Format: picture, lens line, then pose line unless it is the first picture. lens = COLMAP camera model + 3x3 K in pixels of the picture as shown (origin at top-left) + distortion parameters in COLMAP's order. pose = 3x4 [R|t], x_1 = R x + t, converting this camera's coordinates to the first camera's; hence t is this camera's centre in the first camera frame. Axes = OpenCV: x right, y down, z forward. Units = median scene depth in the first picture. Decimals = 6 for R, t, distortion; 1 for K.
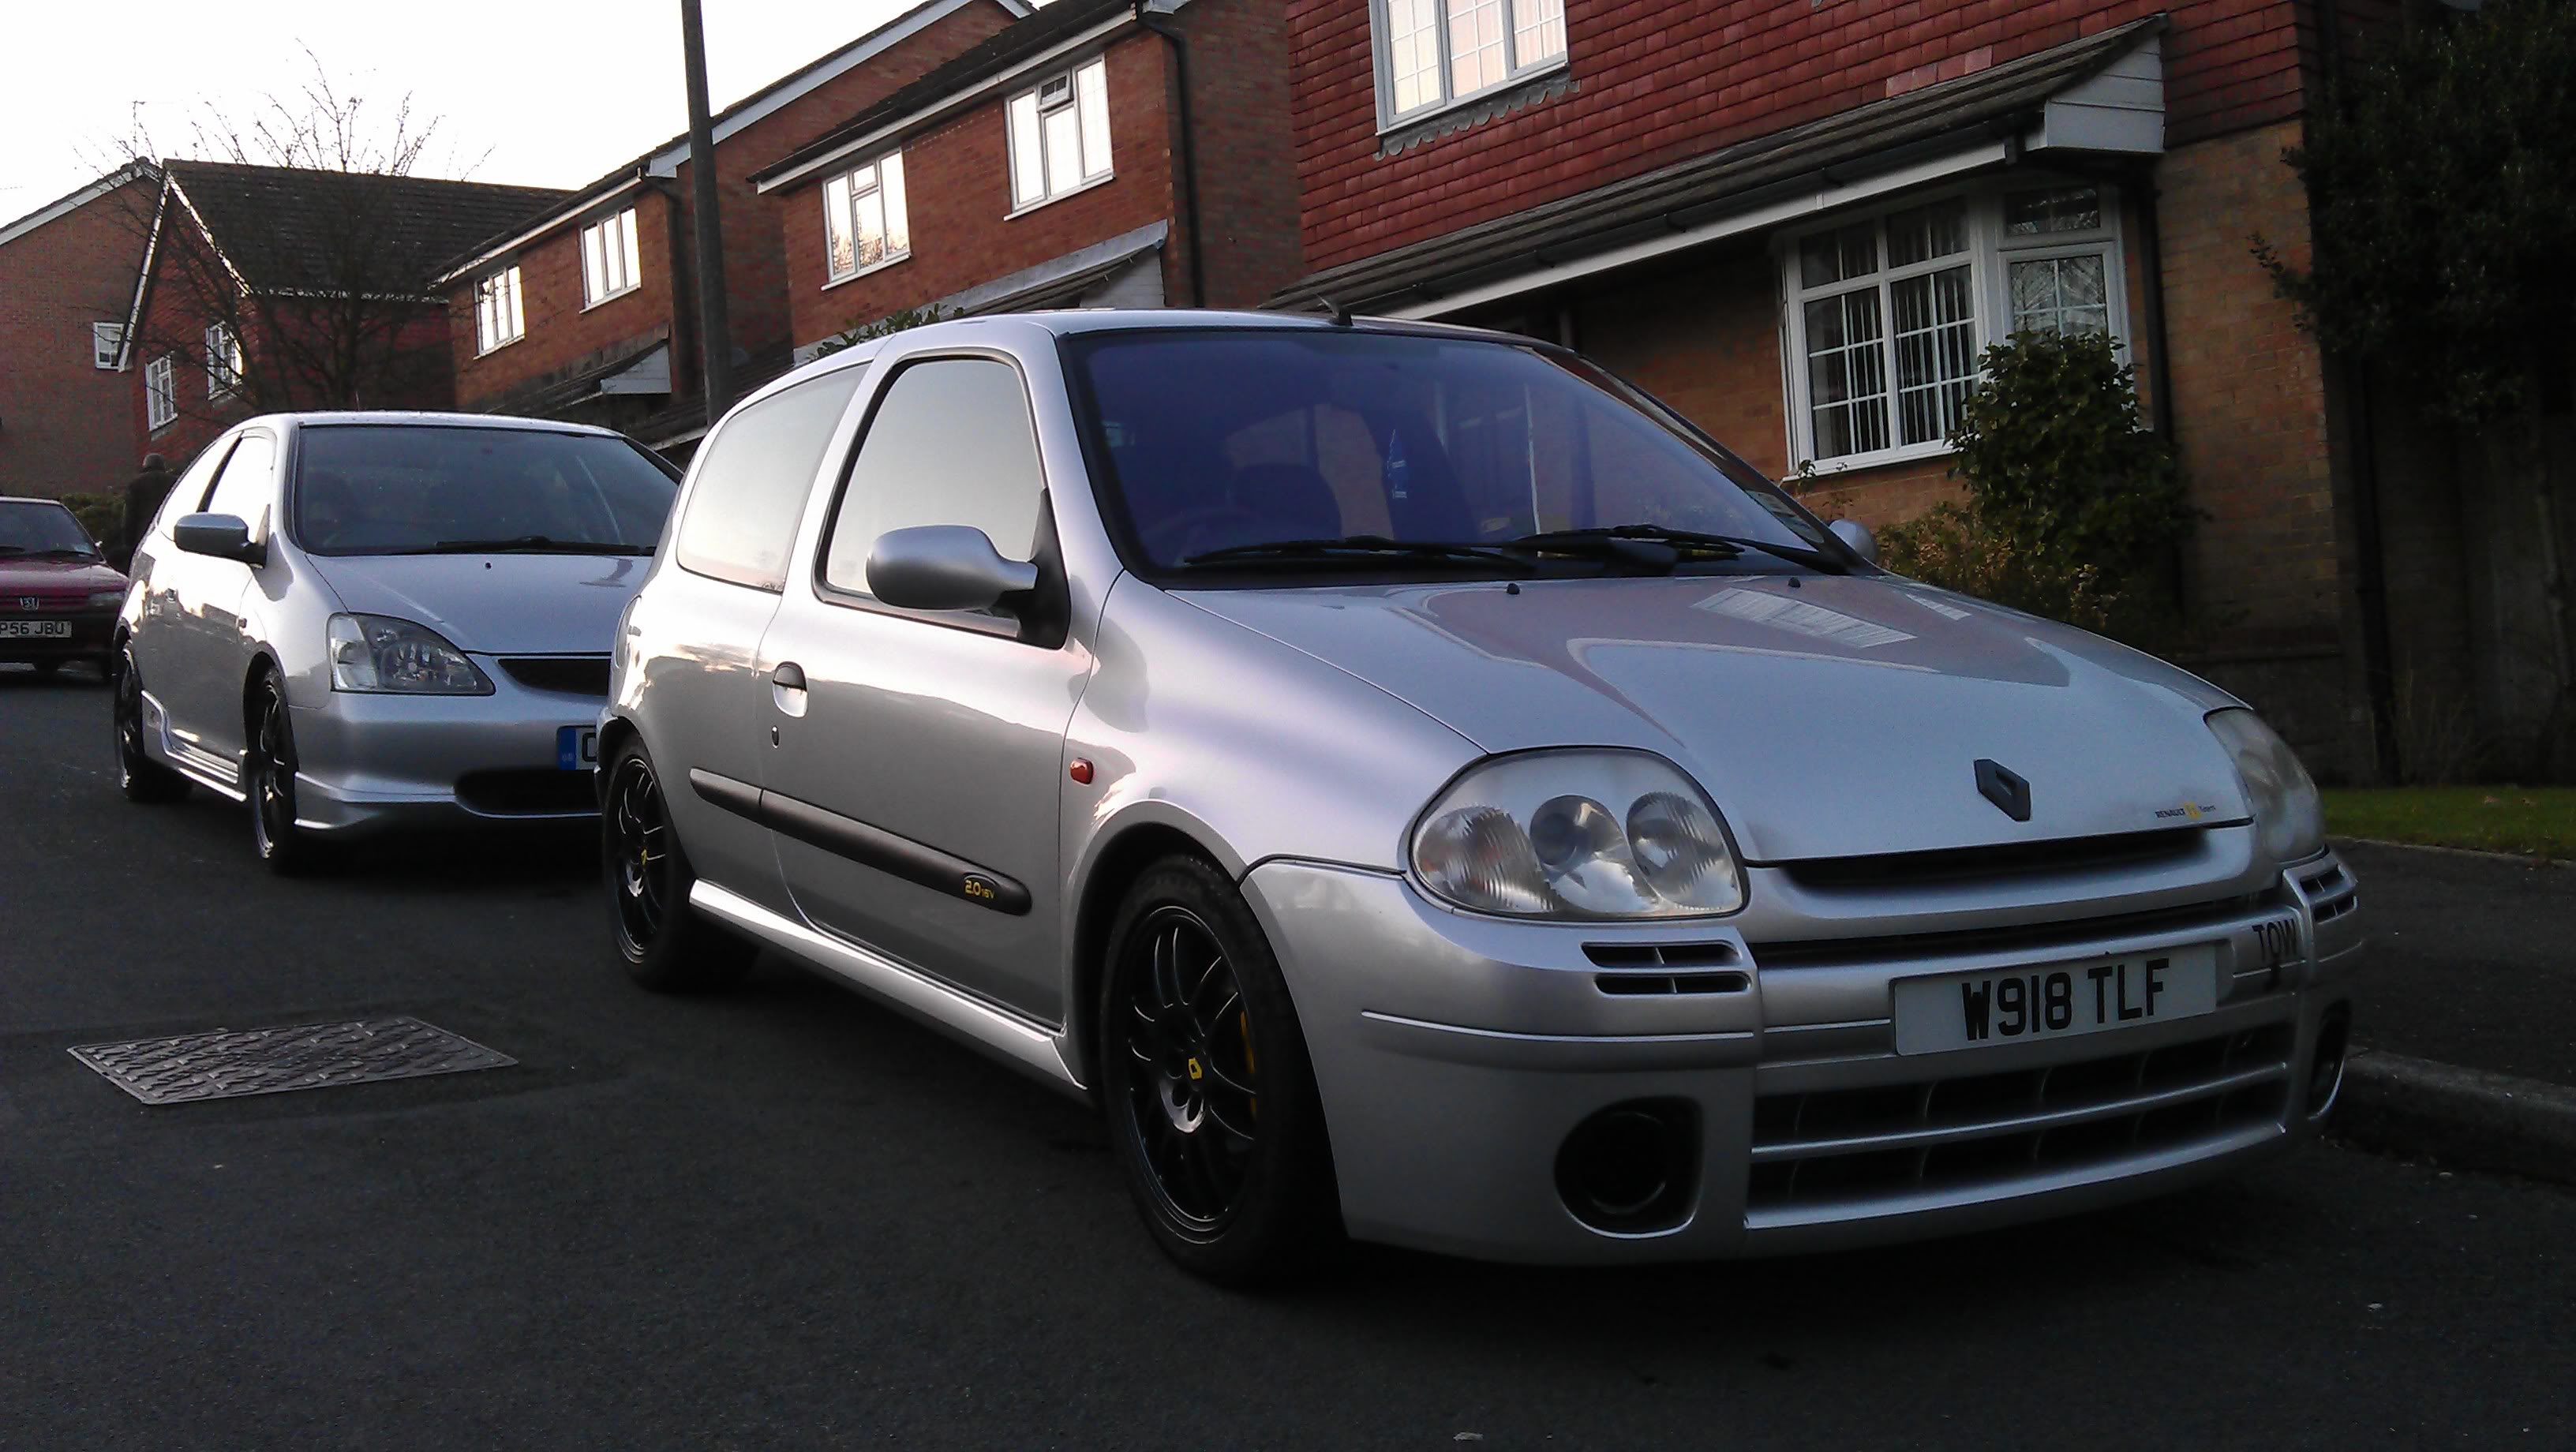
lens RADIAL K [[3166.9, 0, 1256.6], [0, 3166.9, 725.3], [0, 0, 1]] dist [0.146275, -0.768091]
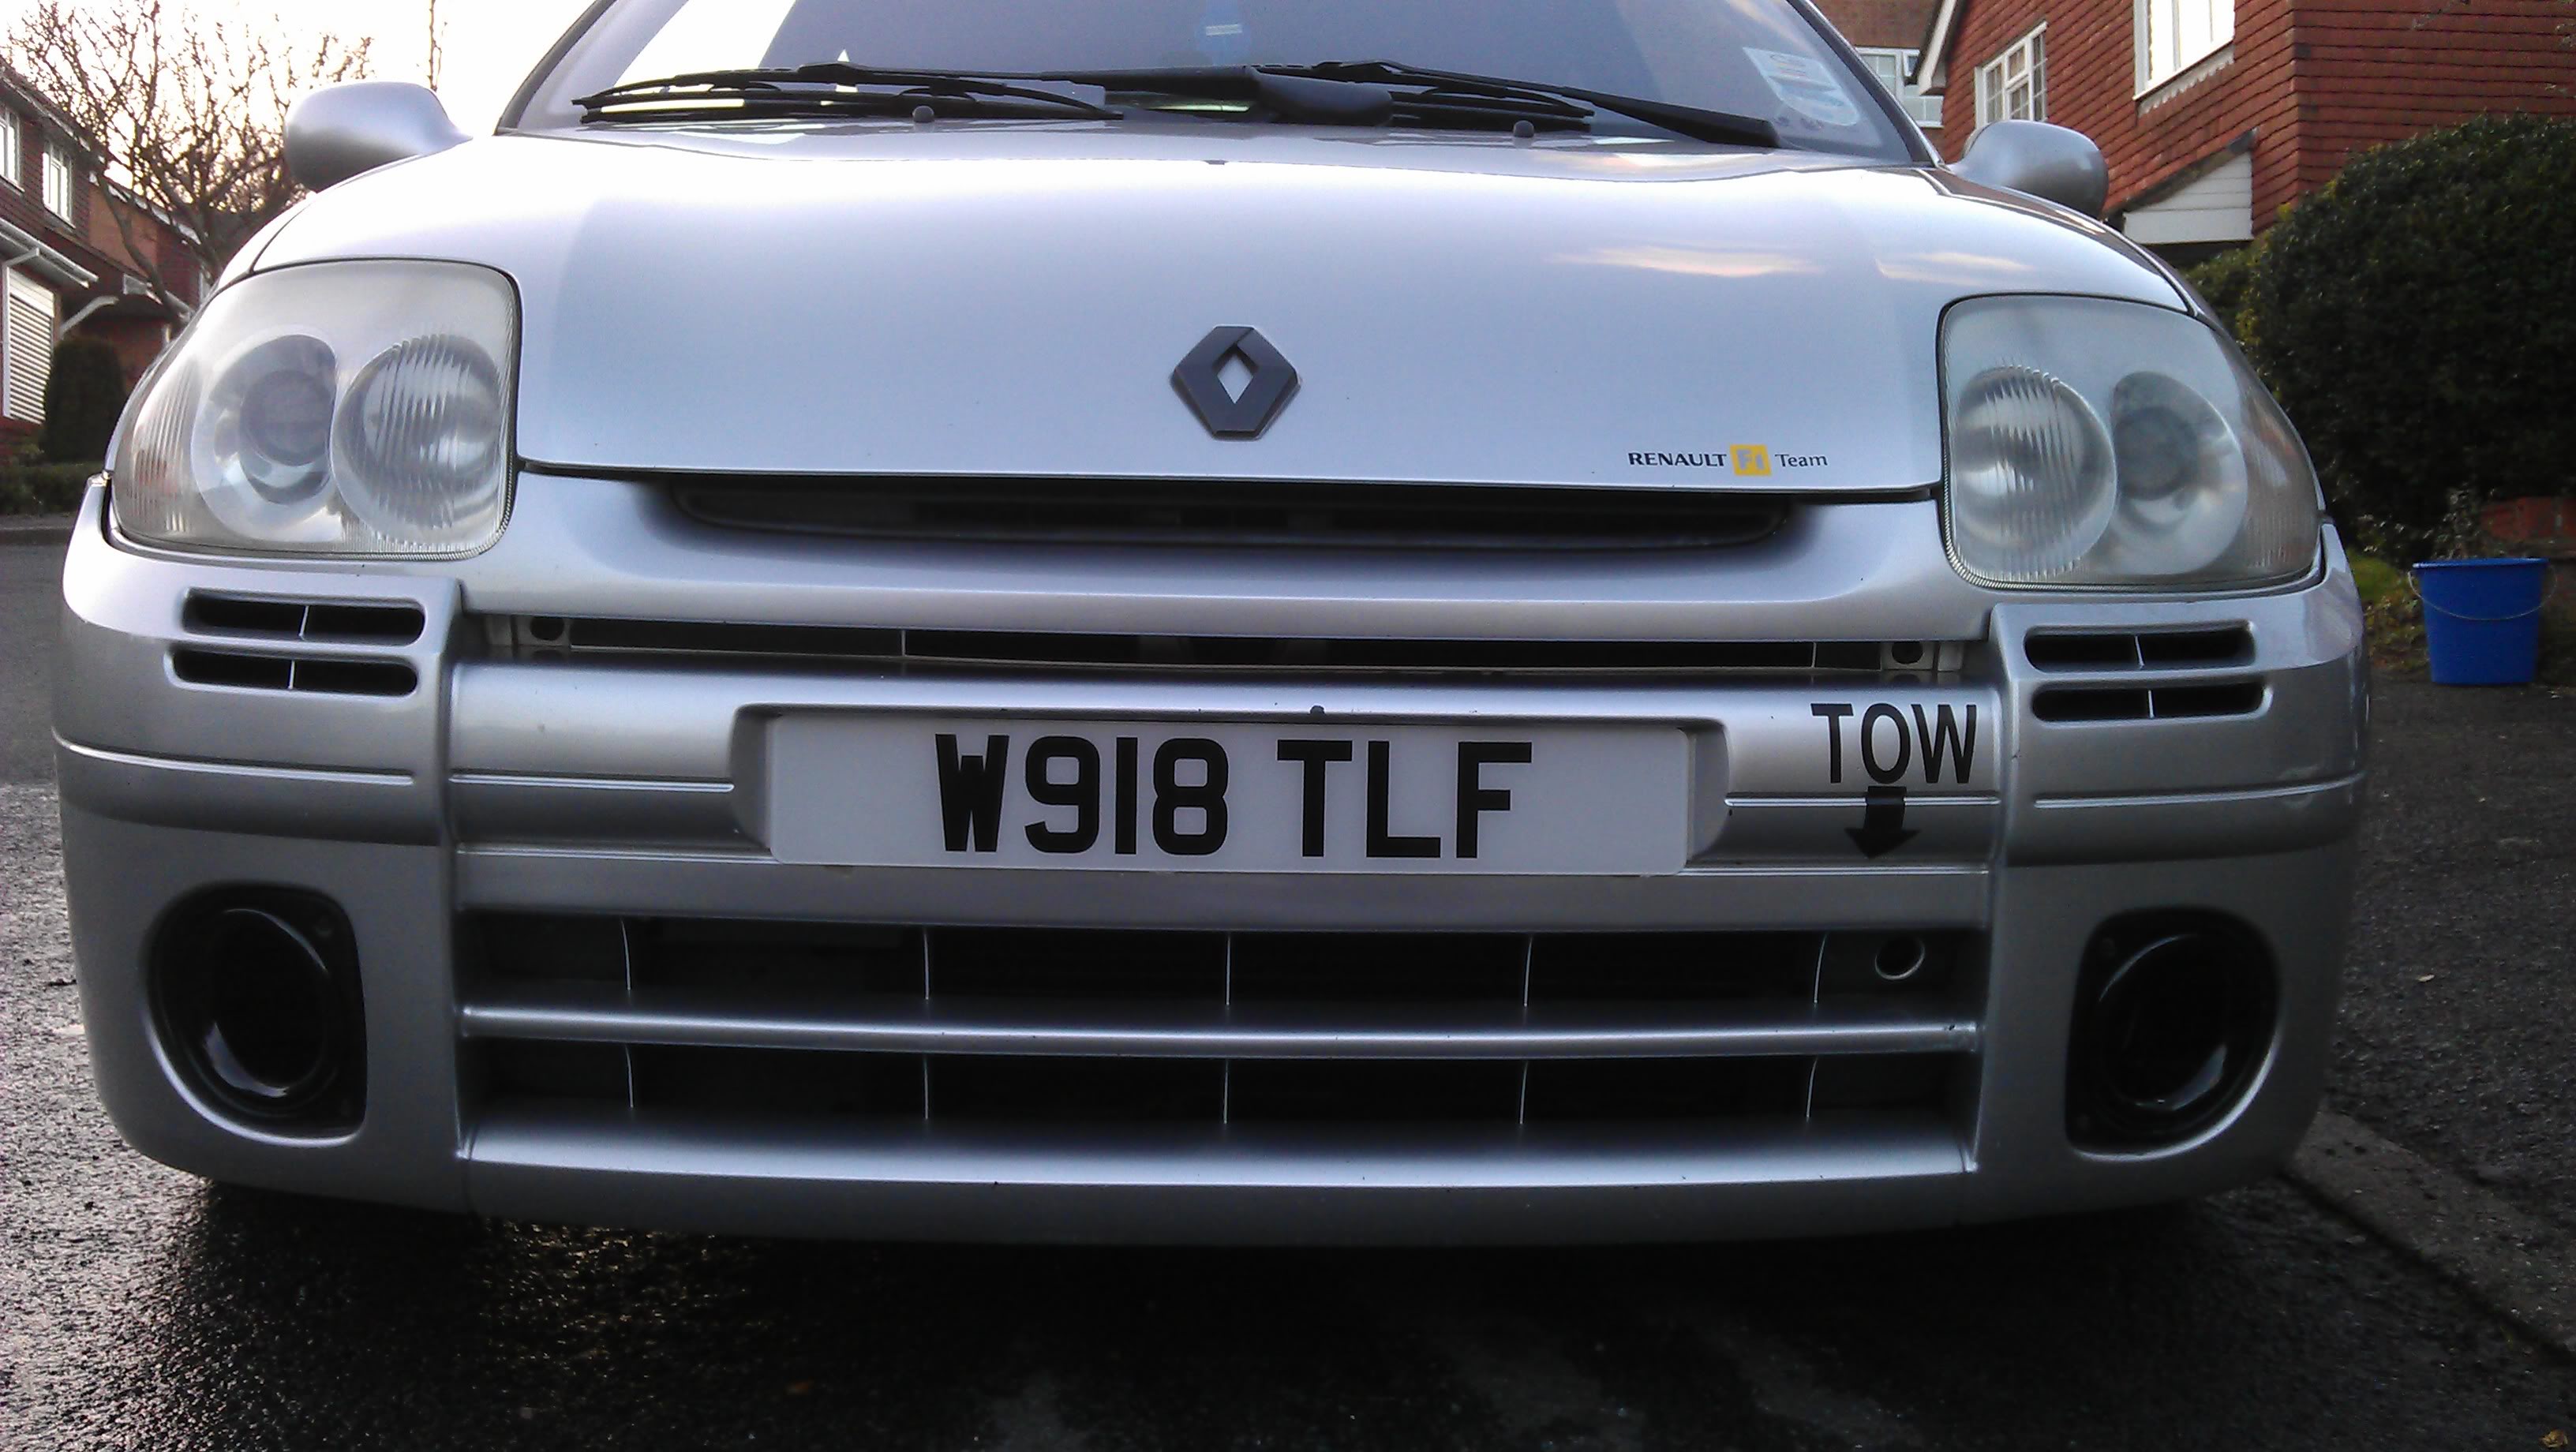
lens RADIAL K [[3166.9, 0, 1256.6], [0, 3166.9, 725.3], [0, 0, 1]] dist [0.146275, -0.768091]
pose [[0.860807, 0.056392, -0.505797, 0.504785], [-0.062519, 0.998032, 0.004873, 0.072675], [0.505077, 0.027427, 0.862638, 0.587684]]
